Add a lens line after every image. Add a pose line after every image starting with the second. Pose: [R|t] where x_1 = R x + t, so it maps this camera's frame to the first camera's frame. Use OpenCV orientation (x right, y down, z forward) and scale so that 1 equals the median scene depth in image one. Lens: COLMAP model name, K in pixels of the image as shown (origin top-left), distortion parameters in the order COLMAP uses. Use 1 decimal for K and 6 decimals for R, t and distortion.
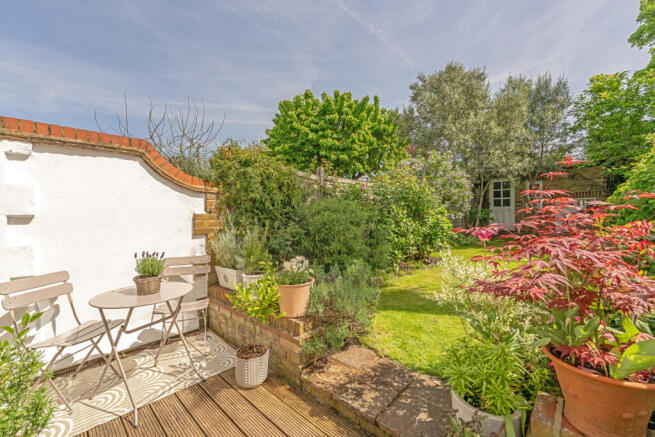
lens RADIAL K [[264.5, 0, 327.5], [0, 264.5, 218.5], [0, 0, 1]] dist [-0.000372, 0.000054]
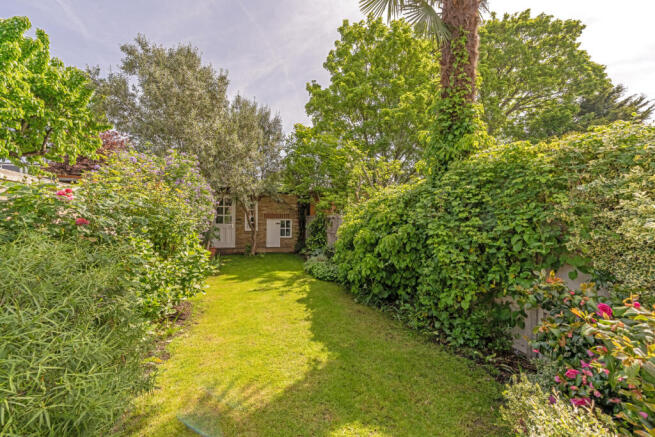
lens RADIAL K [[268.5, 0, 328.6], [0, 268.5, 220.6], [0, 0, 1]] dist [0.000075, -0.000170]
pose [[0.494049, 0.027006, 0.869015, -0.012058], [-0.001854, 0.999548, -0.030008, -0.032889], [-0.869432, 0.013214, 0.493876, 0.208743]]
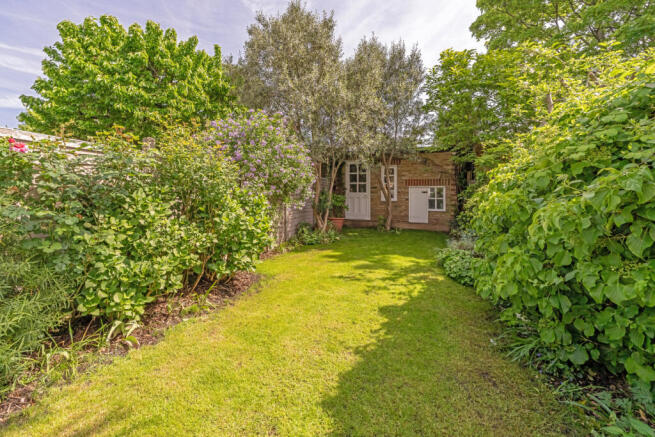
lens RADIAL K [[280.0, 0, 286.4], [0, 280.0, 188.7], [0, 0, 1]] dist [-0.000396, -0.000164]
pose [[0.955021, 0.027875, 0.295227, 0.194765], [-0.017363, 0.999120, -0.038168, -0.022319], [-0.296031, 0.031325, 0.954665, 0.227601]]
